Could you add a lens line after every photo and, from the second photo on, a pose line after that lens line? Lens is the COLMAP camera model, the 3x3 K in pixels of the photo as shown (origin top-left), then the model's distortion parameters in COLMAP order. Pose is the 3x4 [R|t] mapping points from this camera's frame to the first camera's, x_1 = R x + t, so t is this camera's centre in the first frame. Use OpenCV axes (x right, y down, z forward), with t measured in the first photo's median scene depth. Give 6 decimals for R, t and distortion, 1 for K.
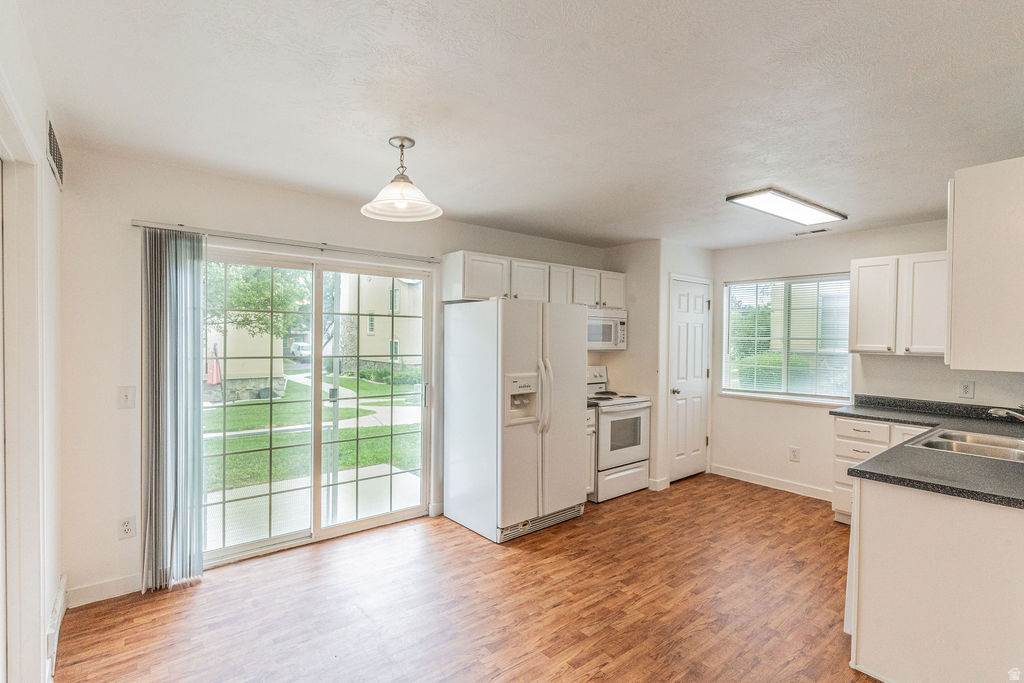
lens RADIAL K [[486.9, 0, 513.4], [0, 486.9, 341.9], [0, 0, 1]] dist [0.000678, -0.000634]
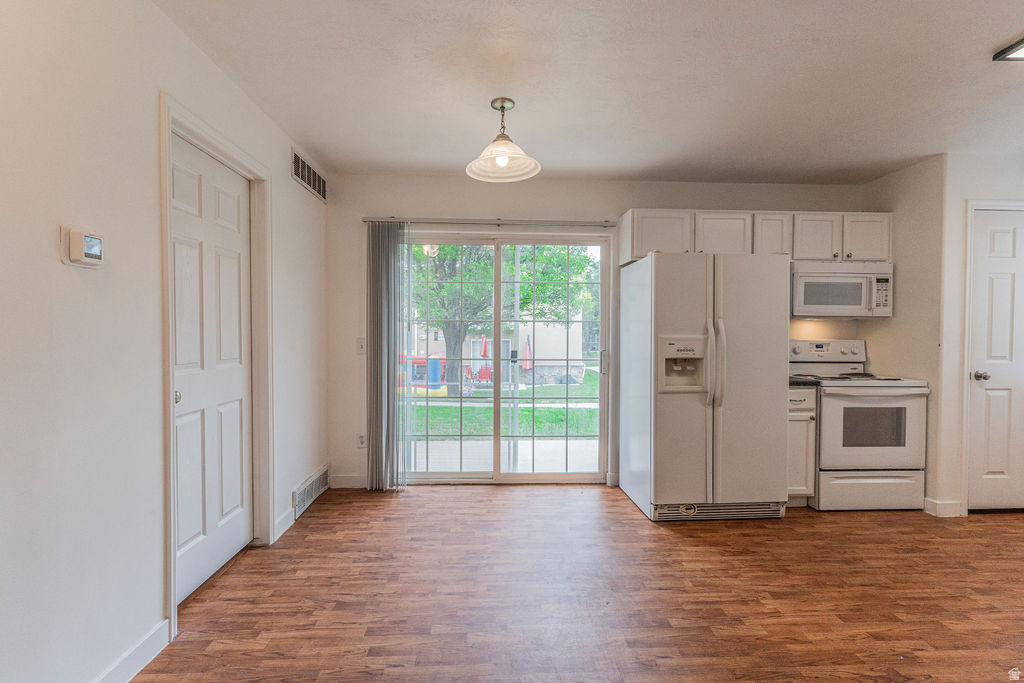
lens RADIAL K [[486.9, 0, 512.1], [0, 486.9, 340.6], [0, 0, 1]] dist [0.000678, -0.000634]
pose [[0.805236, 0.002990, -0.592947, 0.285390], [-0.002275, 0.999996, 0.001953, 0.071654], [0.592950, -0.000224, 0.805239, 0.103800]]
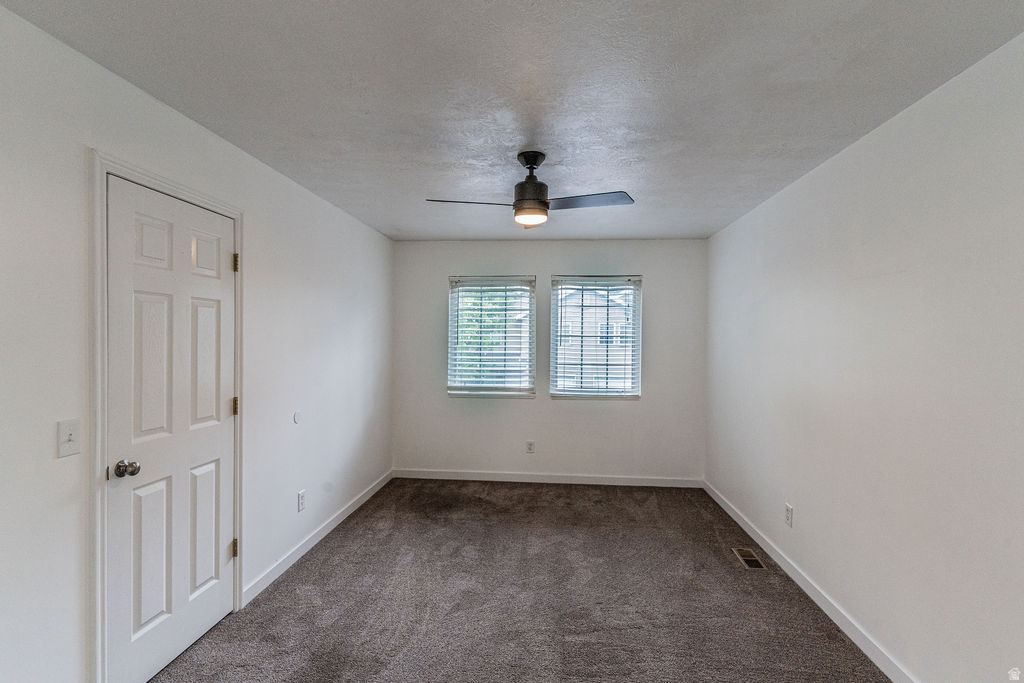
lens RADIAL K [[486.9, 0, 512.8], [0, 486.9, 343.2], [0, 0, 1]] dist [0.000678, -0.000634]
pose [[0.696379, -0.003482, 0.717666, 0.368046], [0.010376, 0.999933, -0.005216, 0.011512], [-0.717599, 0.011079, 0.696368, 0.703579]]
